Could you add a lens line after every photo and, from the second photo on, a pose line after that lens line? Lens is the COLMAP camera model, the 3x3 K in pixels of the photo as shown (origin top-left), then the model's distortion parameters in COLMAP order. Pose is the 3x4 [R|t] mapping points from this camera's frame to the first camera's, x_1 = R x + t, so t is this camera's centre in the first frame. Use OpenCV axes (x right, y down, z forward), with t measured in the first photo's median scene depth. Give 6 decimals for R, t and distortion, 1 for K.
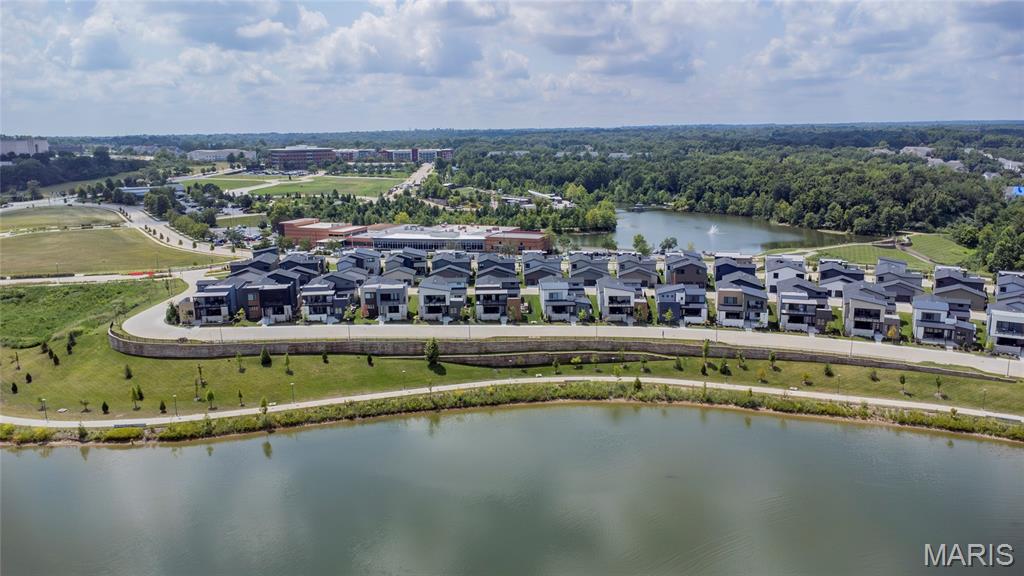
lens RADIAL K [[737.5, 0, 512.0], [0, 737.5, 288.0], [0, 0, 1]] dist [-0.003467, -0.000017]
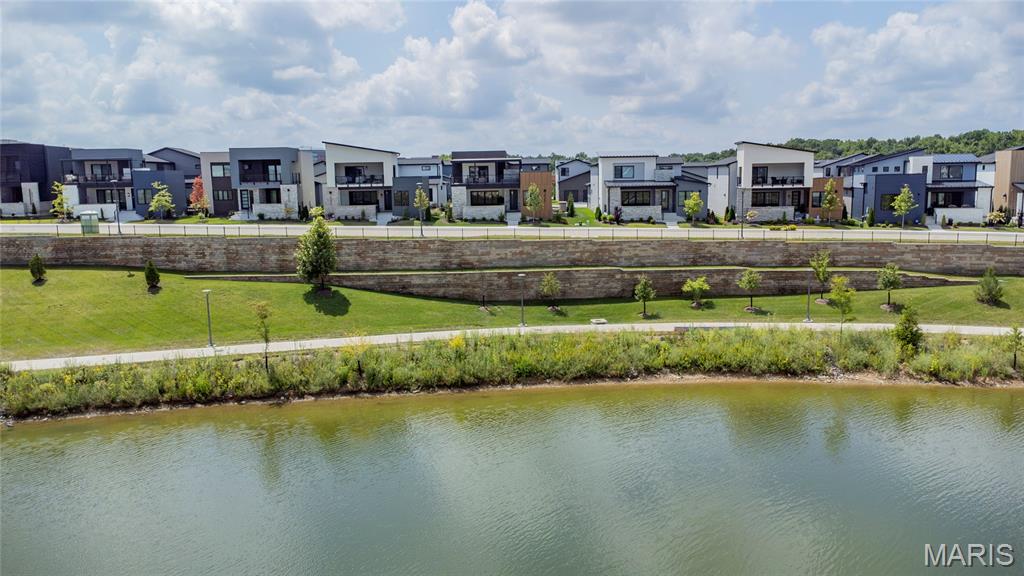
lens RADIAL K [[702.7, 0, 512.0], [0, 702.7, 288.0], [0, 0, 1]] dist [0.013827, 0.000985]
pose [[0.998949, 0.002245, -0.045786, 0.007918], [-0.005530, 0.997408, -0.071740, 0.114565], [0.045506, 0.071918, 0.996372, 0.579928]]
